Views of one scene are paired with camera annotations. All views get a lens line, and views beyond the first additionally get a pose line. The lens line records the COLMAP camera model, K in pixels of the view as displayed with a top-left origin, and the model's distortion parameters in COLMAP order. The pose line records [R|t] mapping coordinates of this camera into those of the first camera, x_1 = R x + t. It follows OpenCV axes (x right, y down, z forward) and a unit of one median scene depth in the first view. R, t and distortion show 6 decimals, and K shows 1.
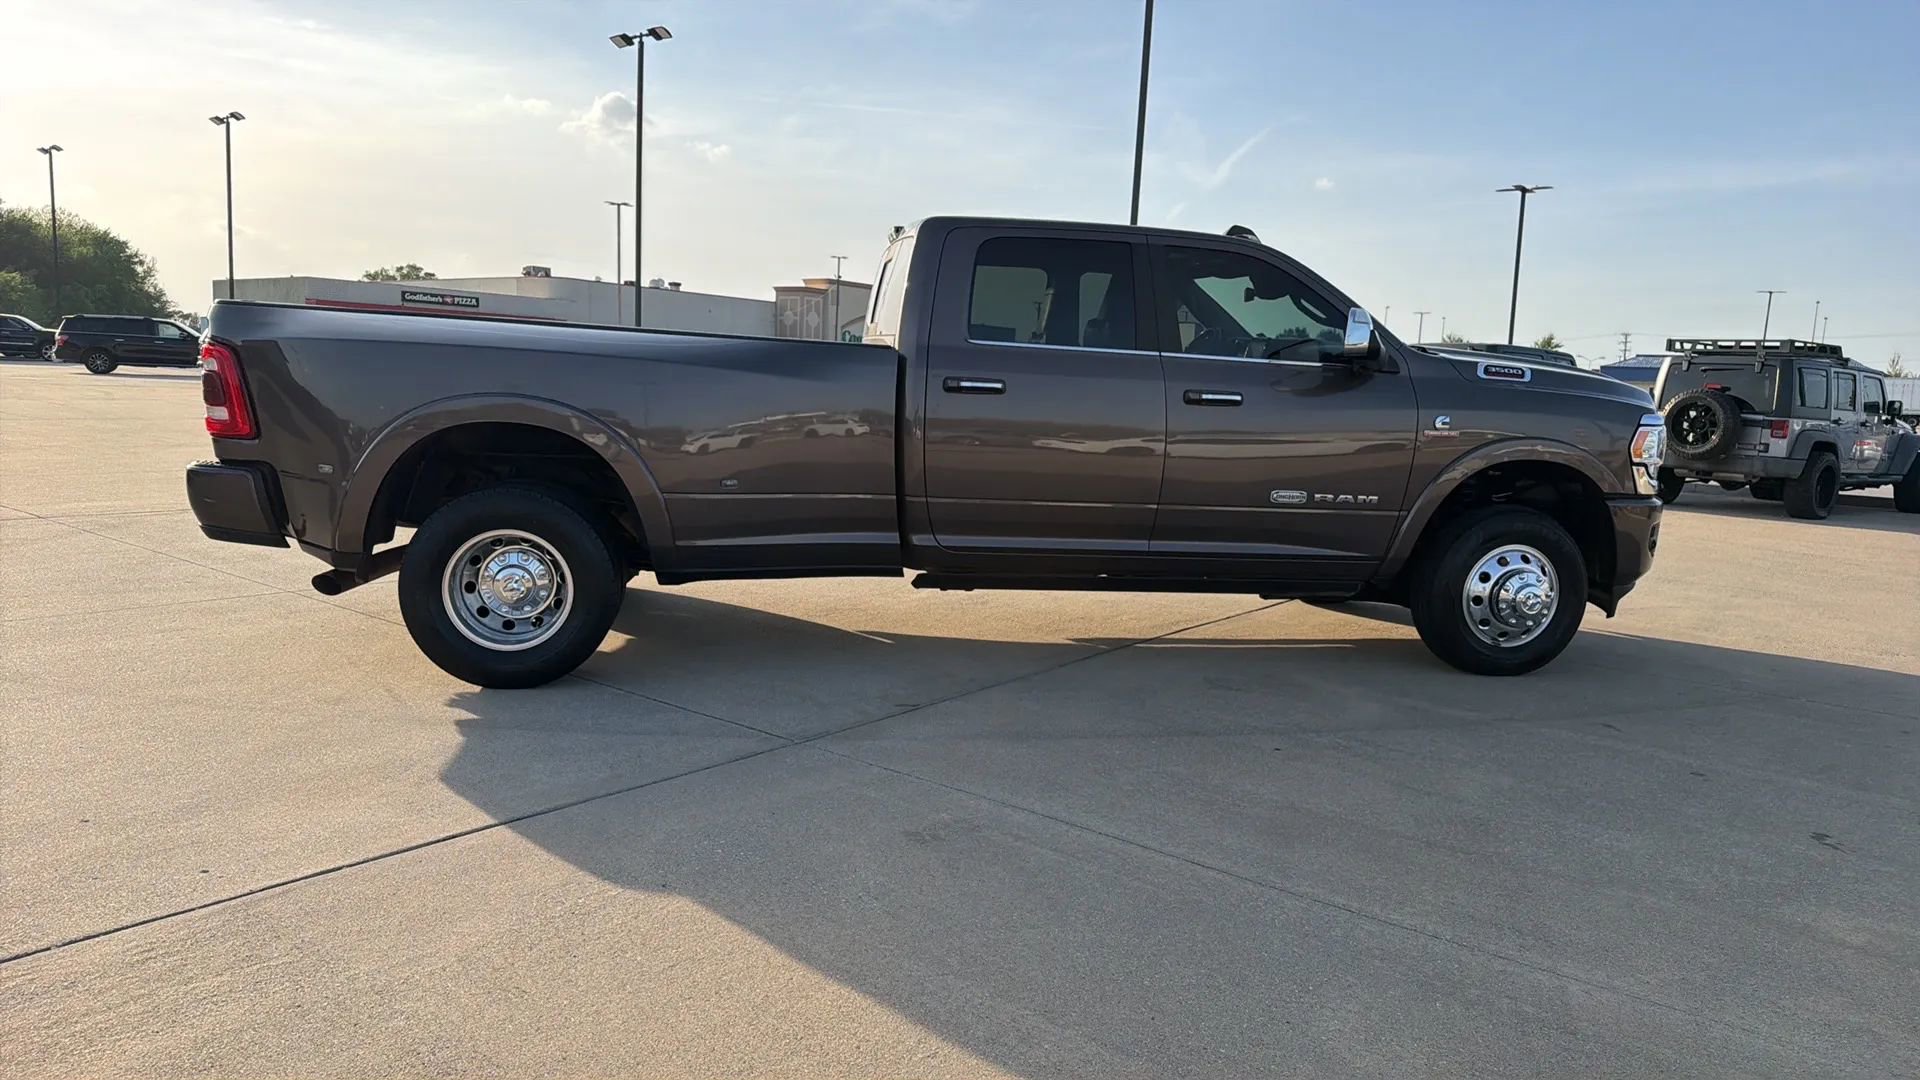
lens RADIAL K [[1295.3, 0, 955.6], [0, 1295.3, 538.3], [0, 0, 1]] dist [0.055532, -0.070585]
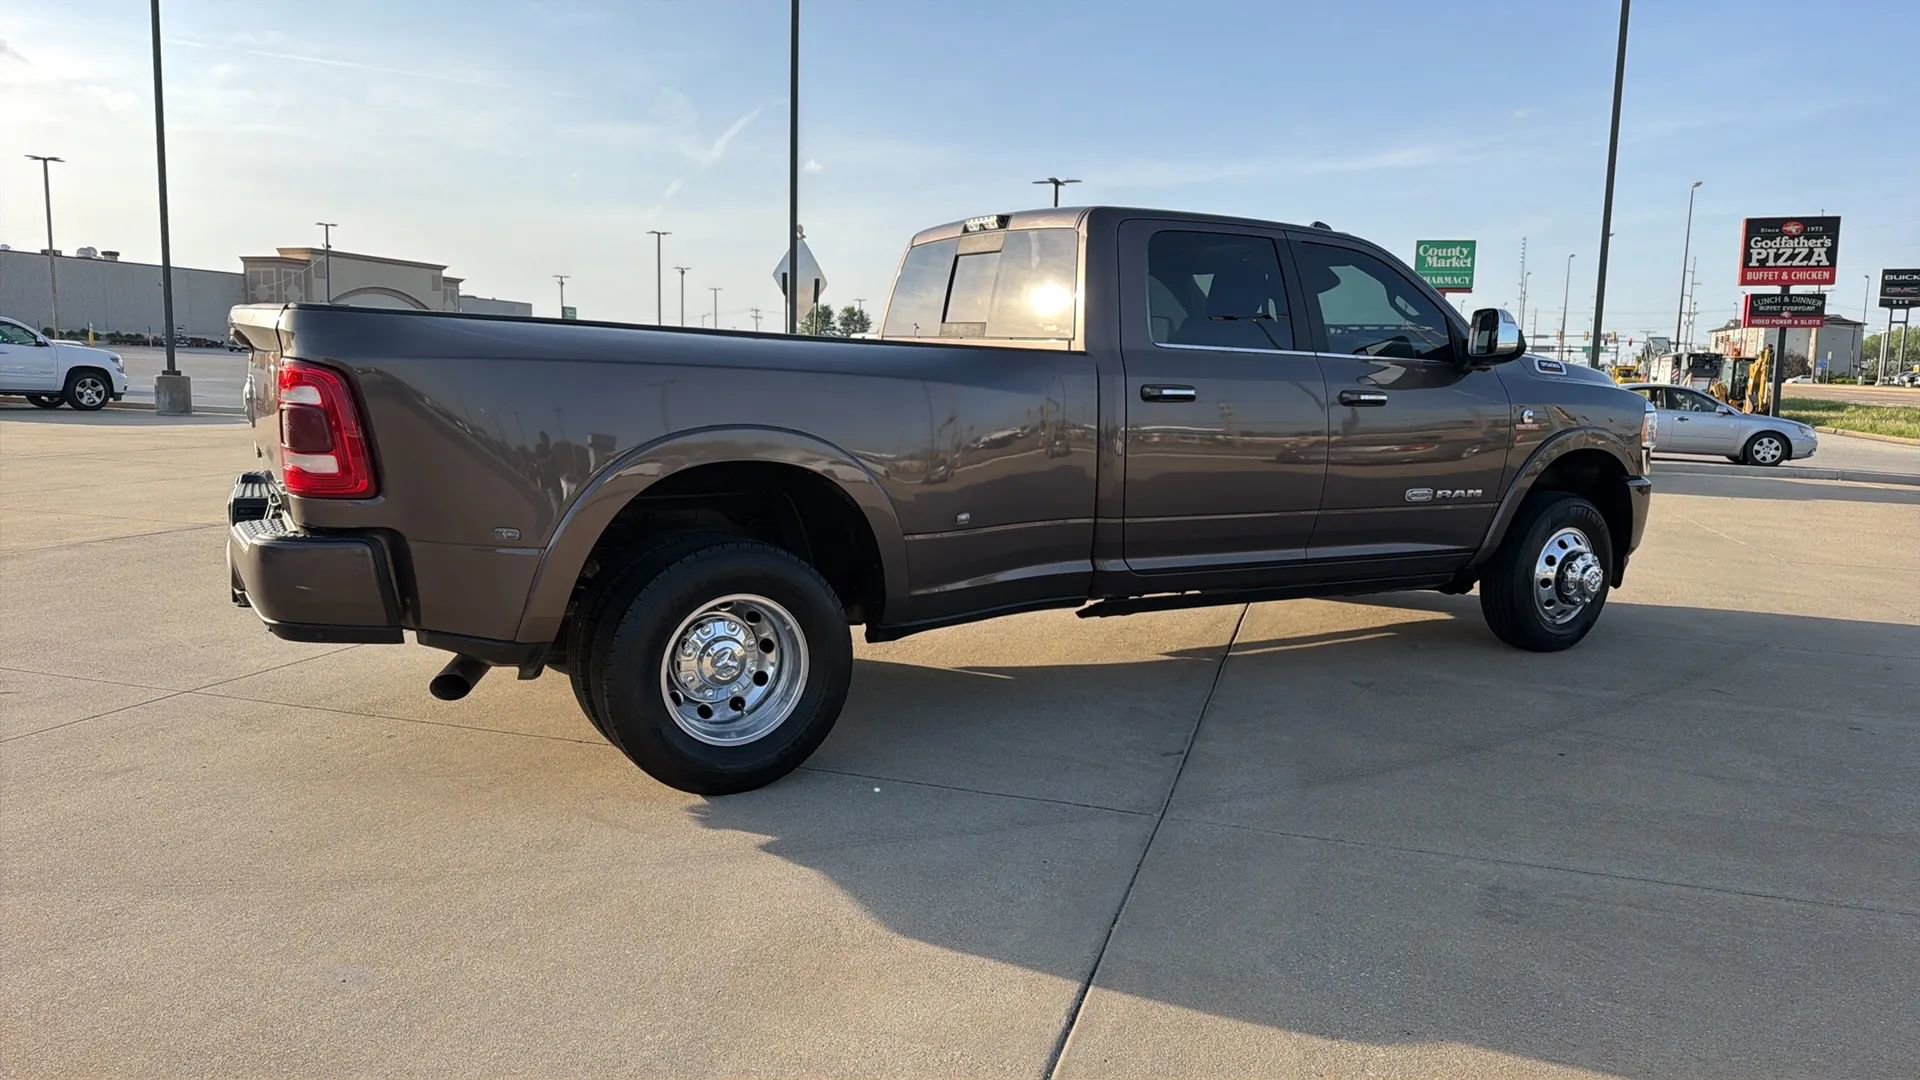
lens RADIAL K [[1295.3, 0, 956.9], [0, 1295.3, 522.2], [0, 0, 1]] dist [0.055532, -0.070585]
pose [[0.931253, -0.060970, 0.359236, -0.434976], [0.059138, 0.998120, 0.016096, -0.048131], [-0.359542, 0.006255, 0.933108, 0.188263]]
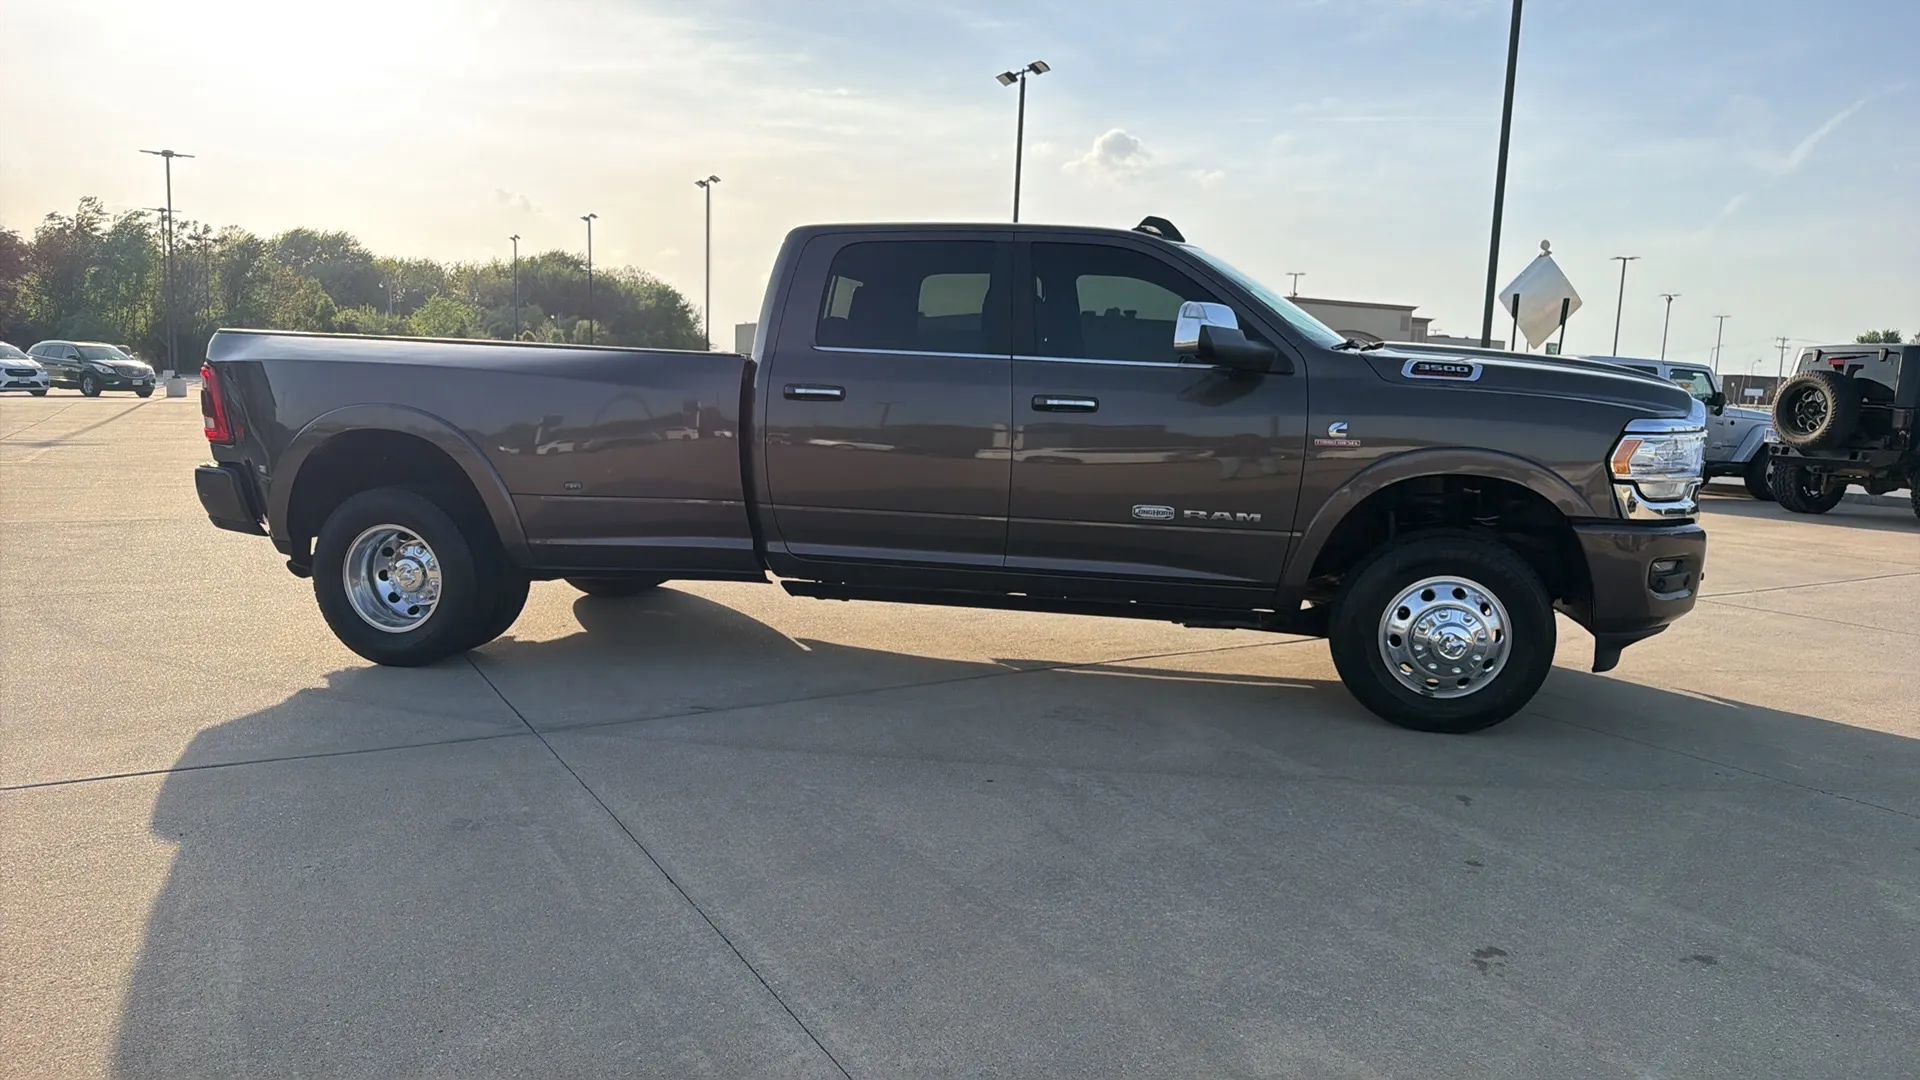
lens RADIAL K [[1295.3, 0, 937.2], [0, 1295.3, 540.5], [0, 0, 1]] dist [0.055532, -0.070585]
pose [[0.929678, 0.027975, -0.367310, 0.445196], [-0.034235, 0.999358, -0.010537, 0.002176], [0.366779, 0.022371, 0.930039, 0.106851]]
